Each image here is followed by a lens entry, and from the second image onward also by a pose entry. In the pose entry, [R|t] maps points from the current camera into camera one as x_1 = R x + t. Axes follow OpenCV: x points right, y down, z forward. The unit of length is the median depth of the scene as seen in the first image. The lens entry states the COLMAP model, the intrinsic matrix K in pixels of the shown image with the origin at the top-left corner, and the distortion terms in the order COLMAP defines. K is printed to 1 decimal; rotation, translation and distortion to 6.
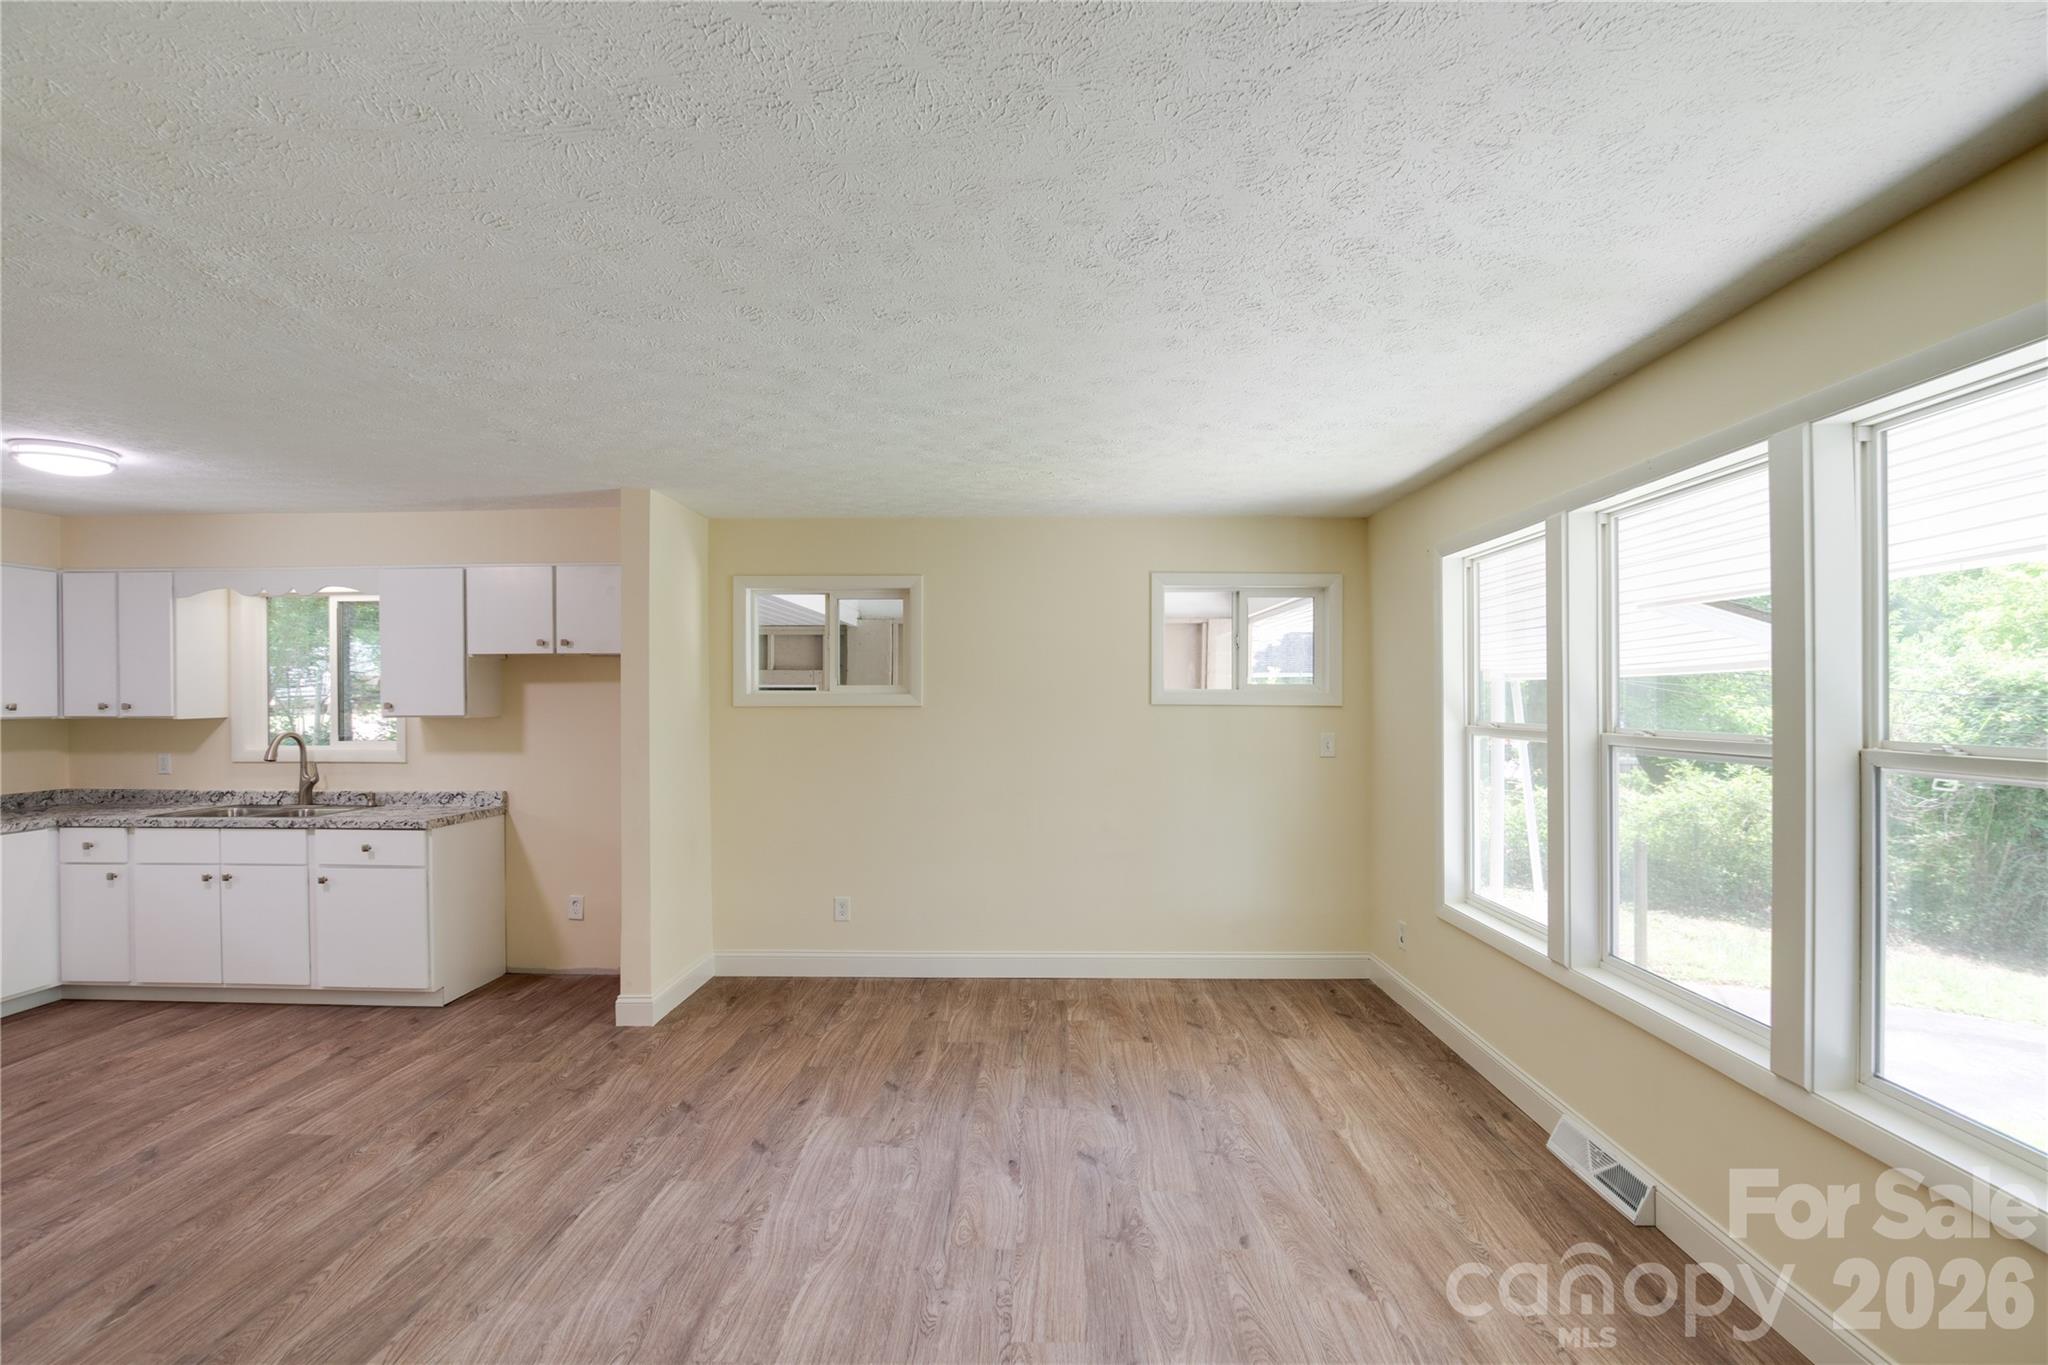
lens RADIAL K [[944.6, 0, 1026.3], [0, 944.6, 700.8], [0, 0, 1]] dist [-0.038788, 0.008077]
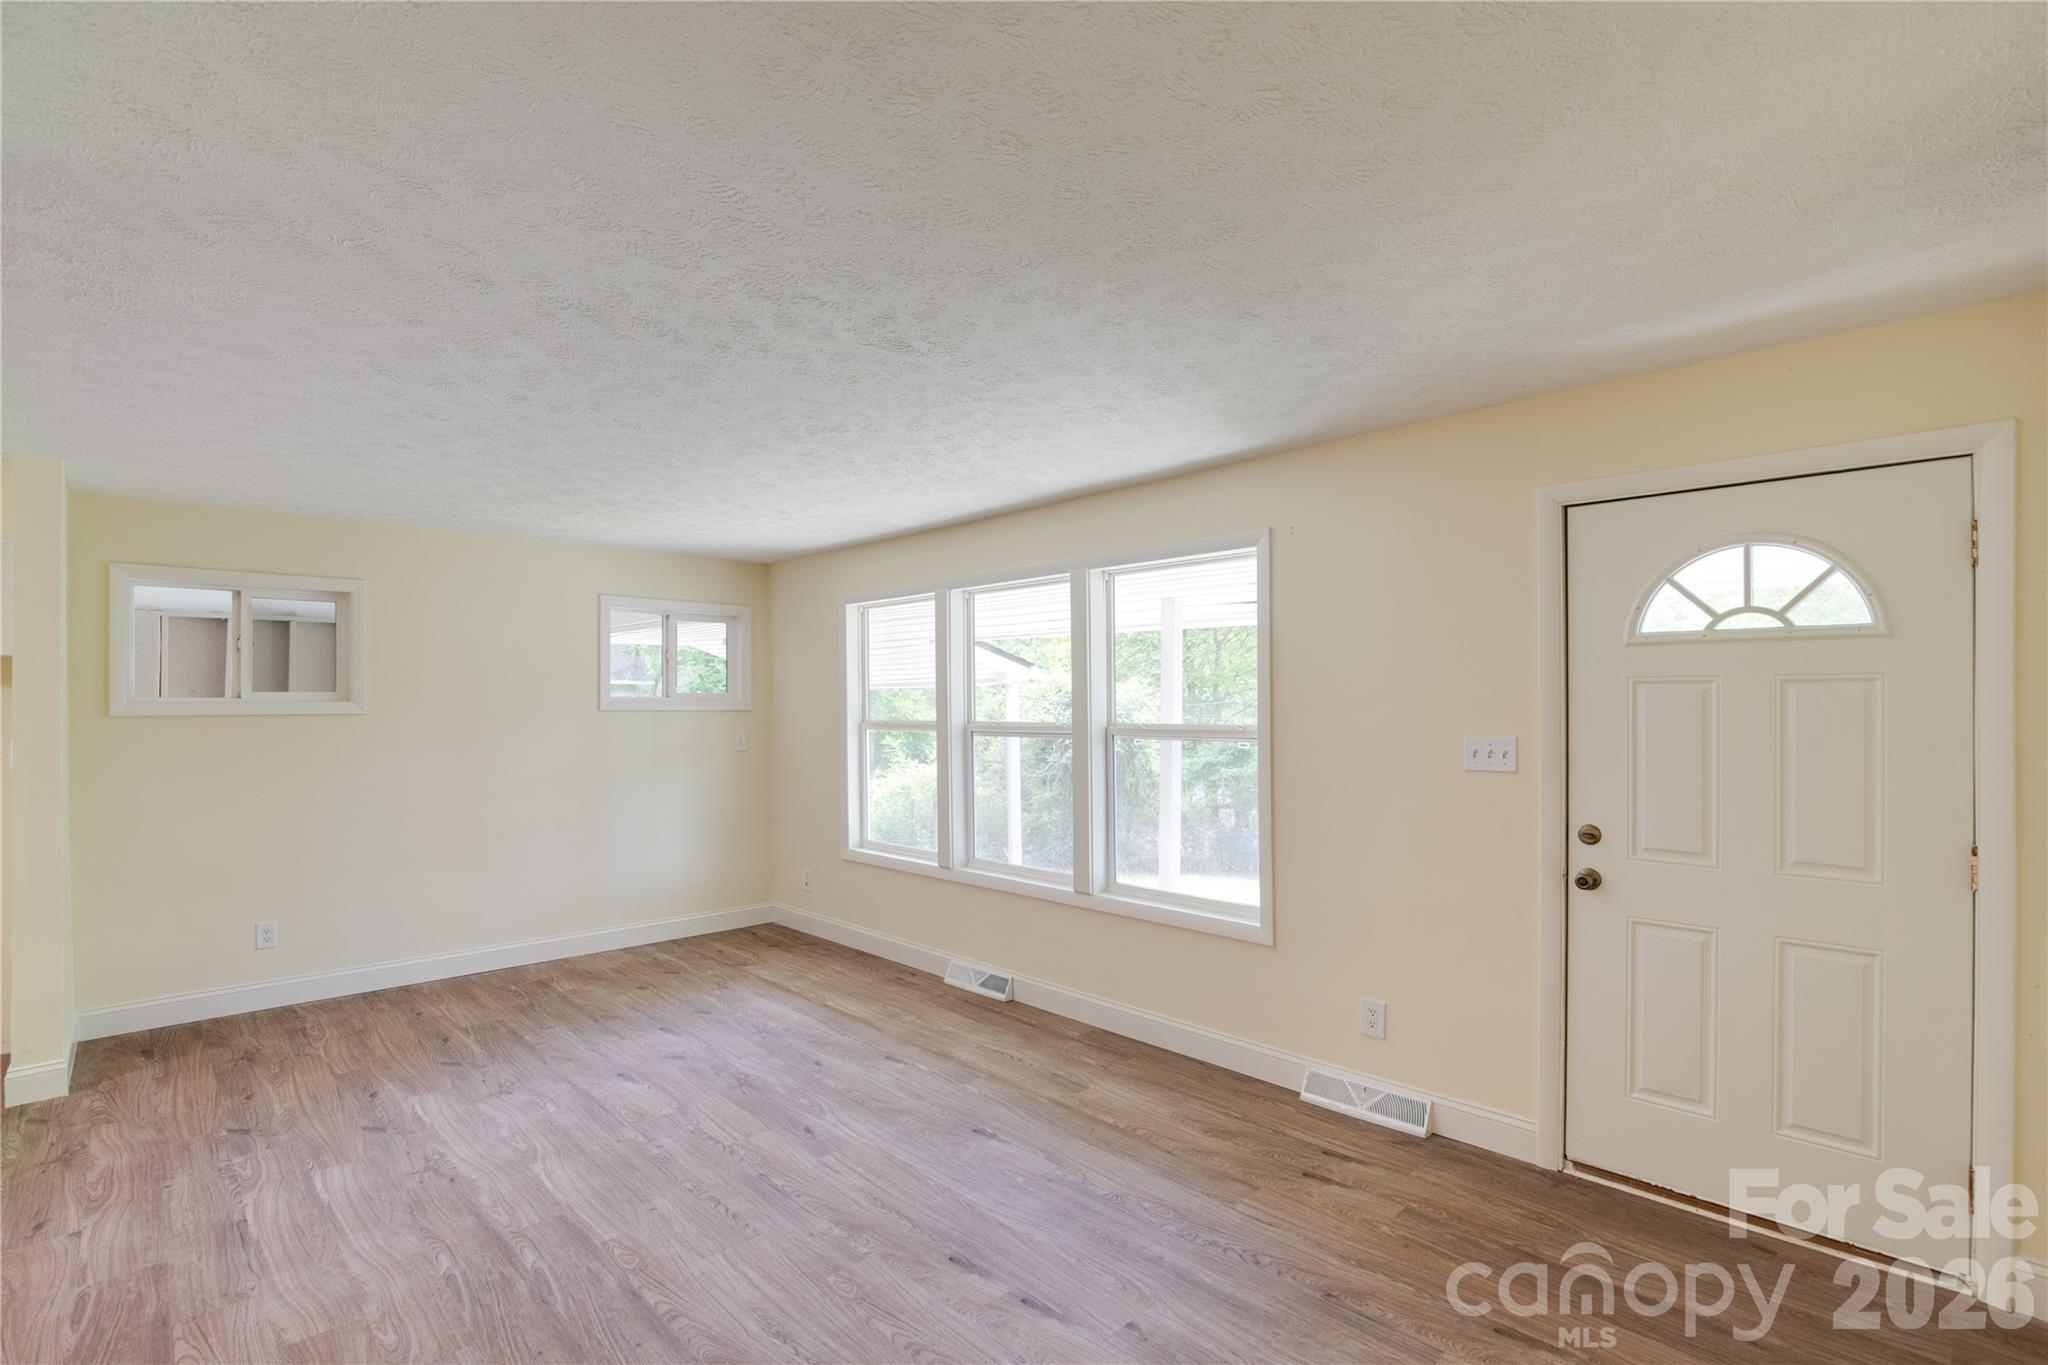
lens RADIAL K [[961.7, 0, 1005.7], [0, 961.7, 700.9], [0, 0, 1]] dist [-0.037006, 0.007489]
pose [[0.715445, -0.000978, 0.698669, -0.409198], [0.005756, 0.999973, -0.004494, 0.000433], [-0.698646, 0.007236, 0.715431, -0.211070]]
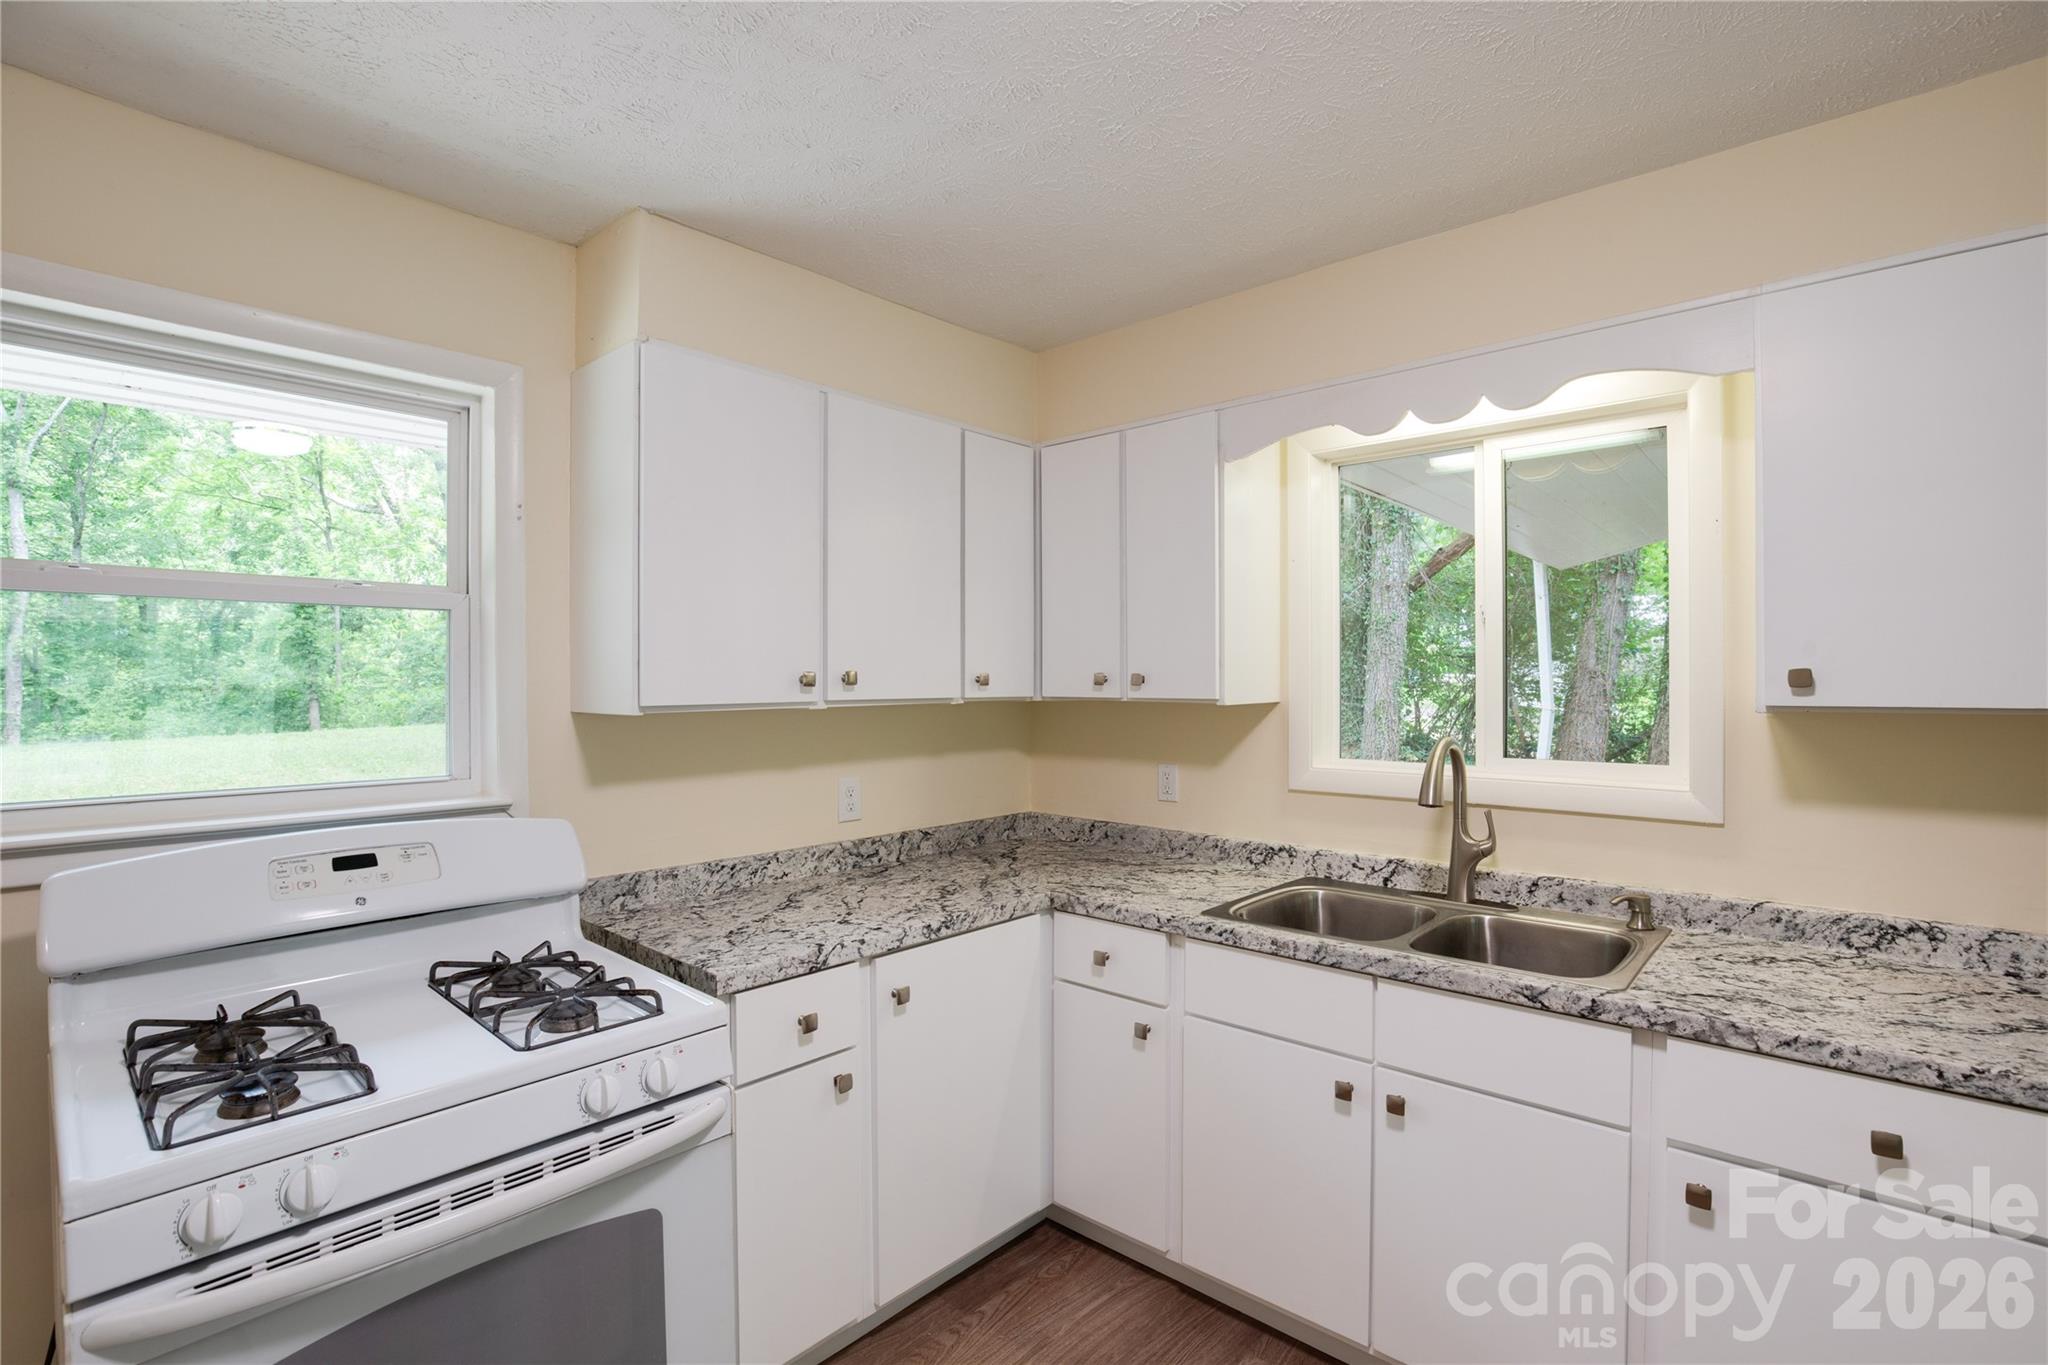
lens RADIAL K [[946.4, 0, 1026.6], [0, 946.4, 682.7], [0, 0, 1]] dist [-0.031339, 0.003712]
pose [[0.758237, 0.002619, -0.651974, -0.815250], [-0.002935, 0.999996, 0.000604, 0.009545], [0.651972, 0.001456, 0.758241, 0.657082]]
